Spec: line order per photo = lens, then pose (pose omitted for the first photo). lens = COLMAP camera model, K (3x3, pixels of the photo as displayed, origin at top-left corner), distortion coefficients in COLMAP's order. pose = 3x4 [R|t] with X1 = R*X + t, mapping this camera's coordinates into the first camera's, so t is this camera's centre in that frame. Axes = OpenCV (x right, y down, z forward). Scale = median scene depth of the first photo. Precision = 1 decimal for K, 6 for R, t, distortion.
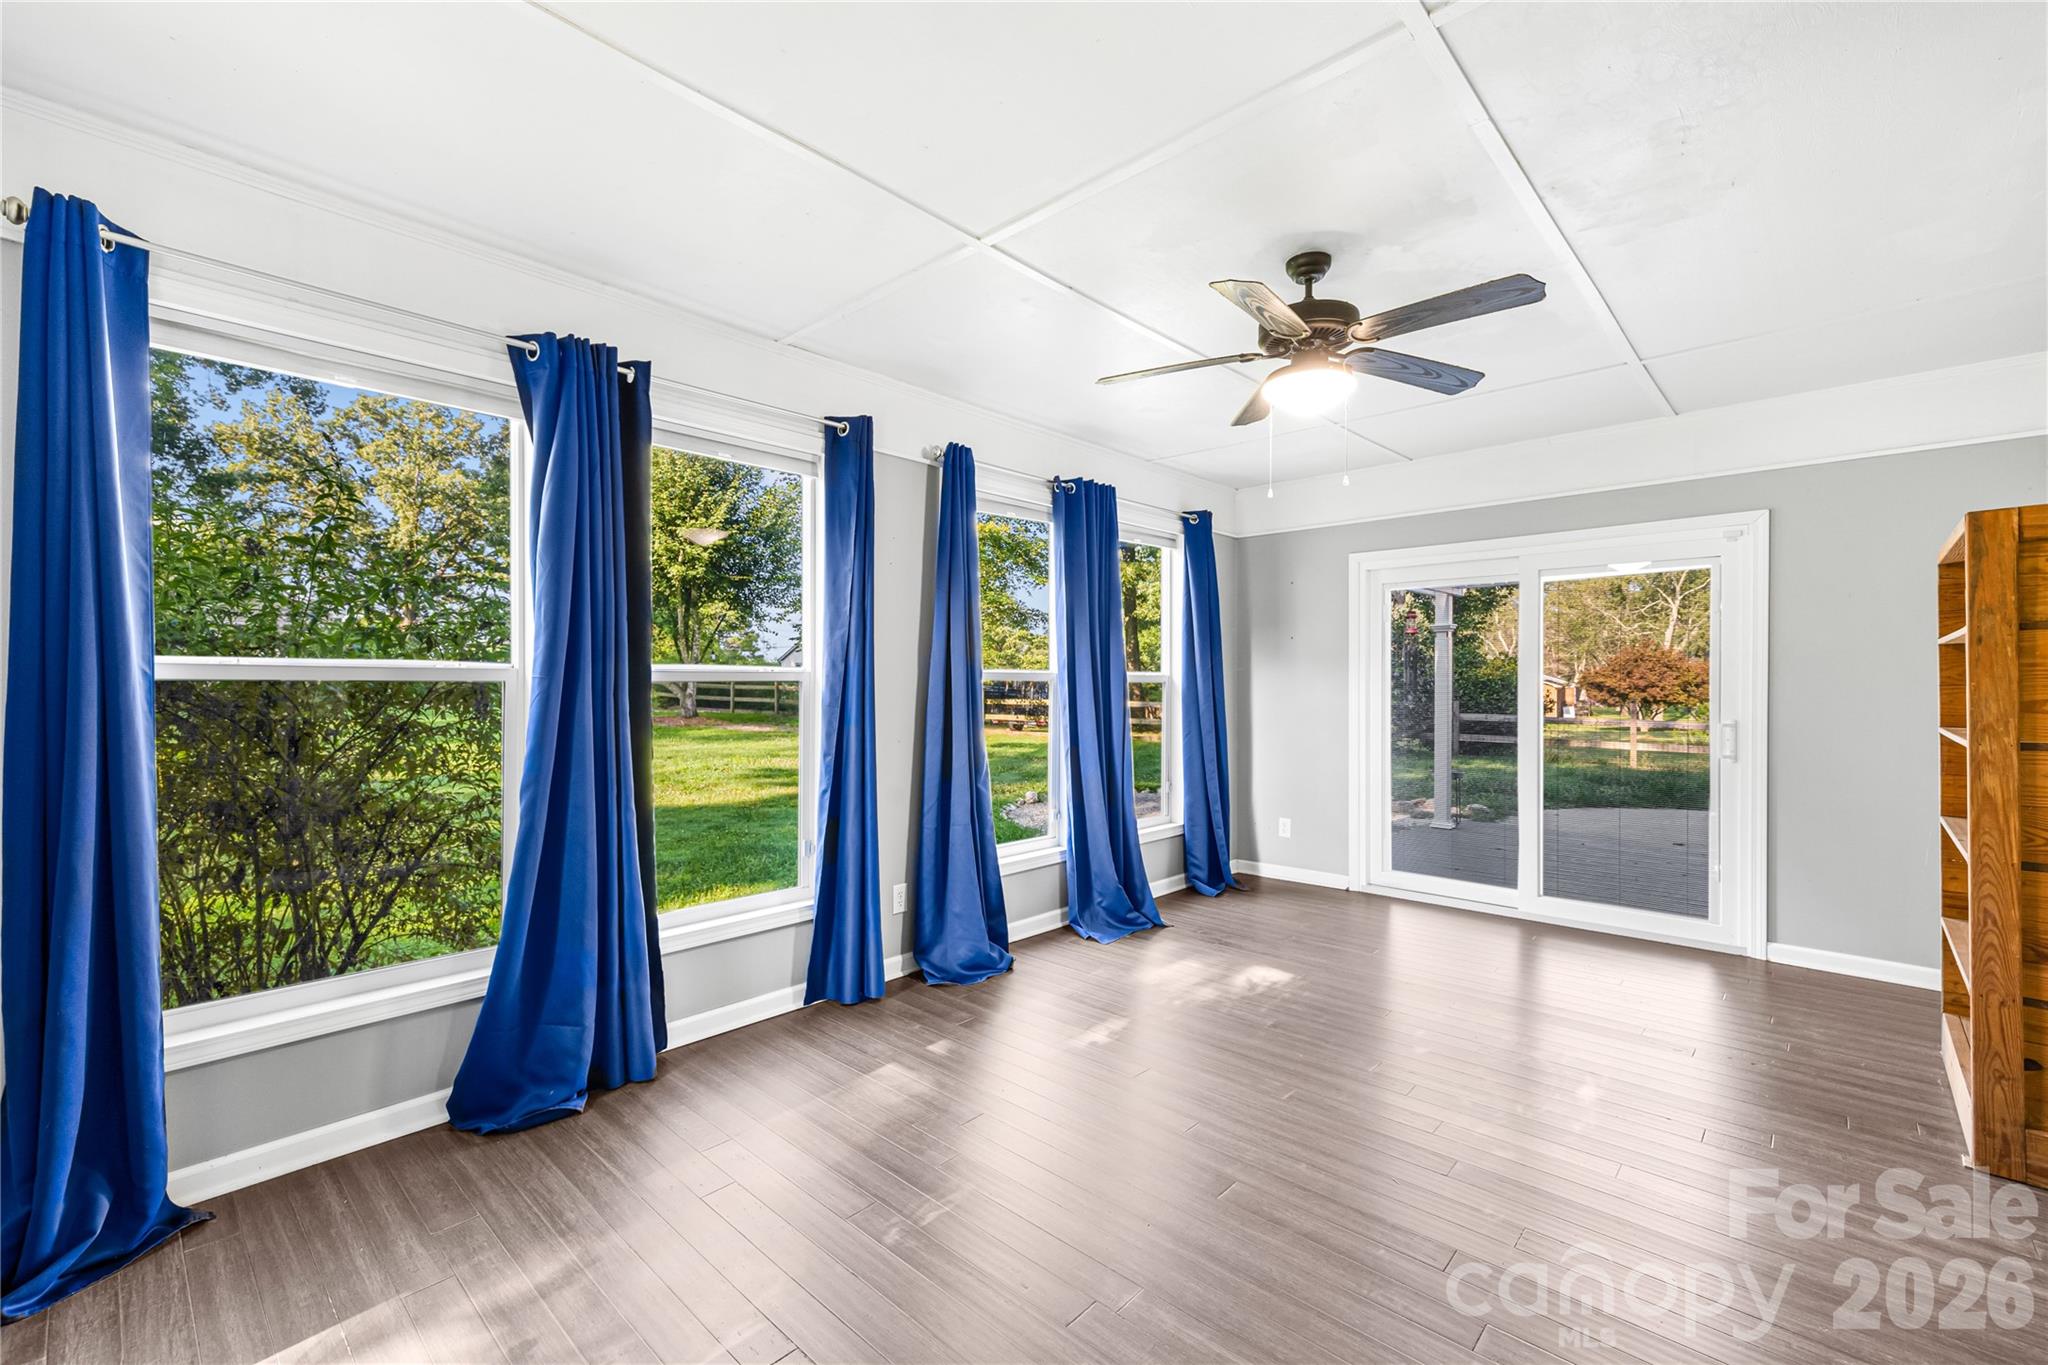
lens RADIAL K [[858.1, 0, 1026.6], [0, 858.1, 675.4], [0, 0, 1]] dist [0.002321, 0.000161]
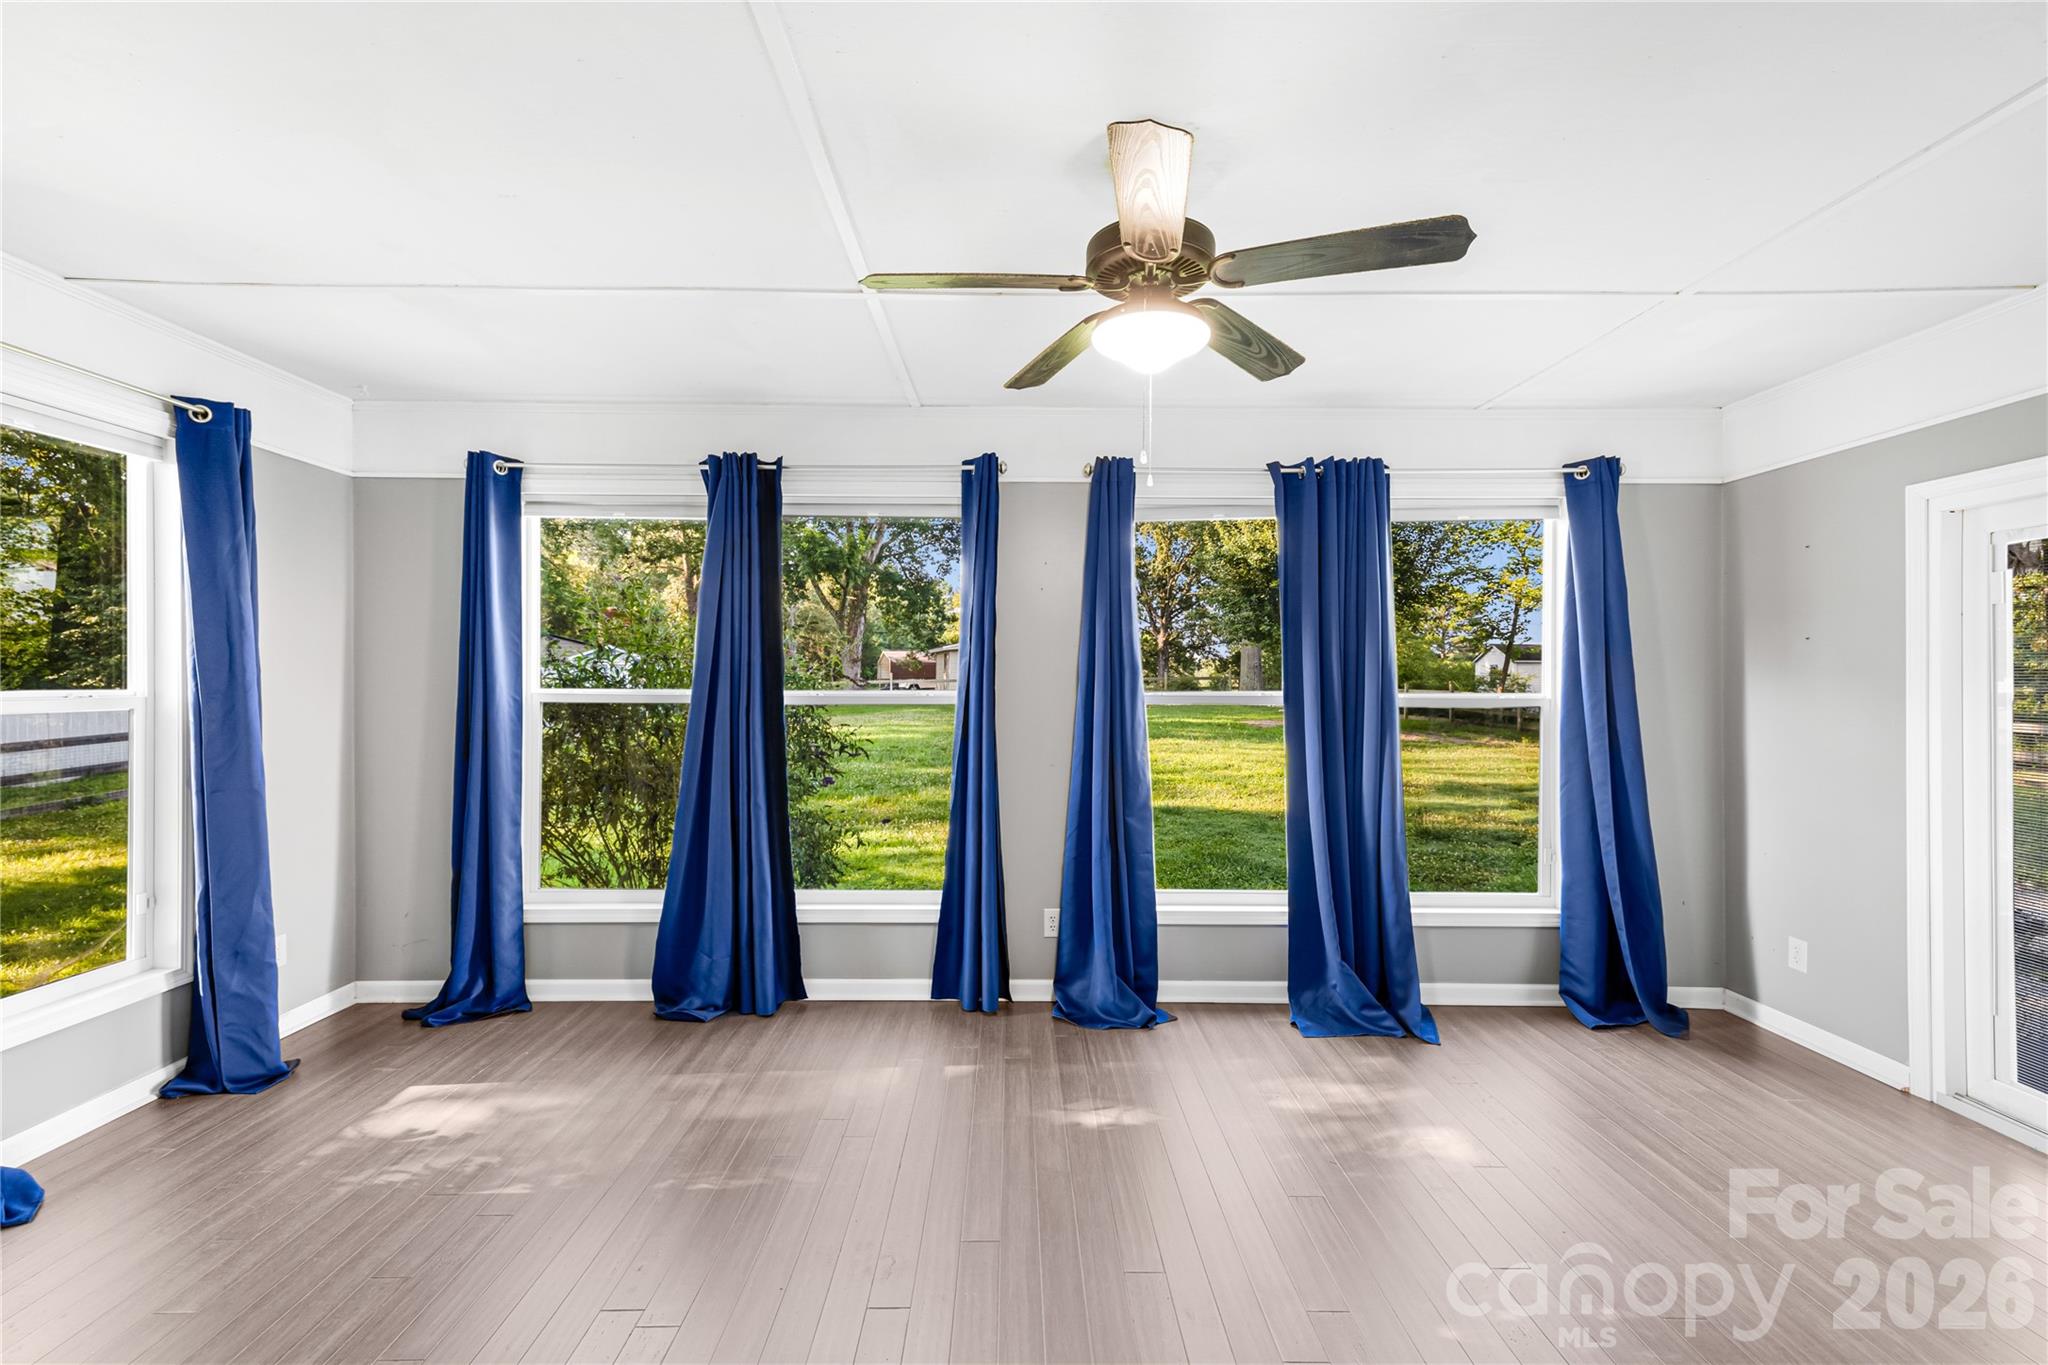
lens RADIAL K [[868.2, 0, 1019.2], [0, 868.2, 664.5], [0, 0, 1]] dist [0.001825, 0.000201]
pose [[0.687057, -0.011378, -0.726515, 0.565477], [0.000307, 0.999882, -0.015369, -0.024862], [0.726604, 0.010336, 0.686979, 0.277861]]
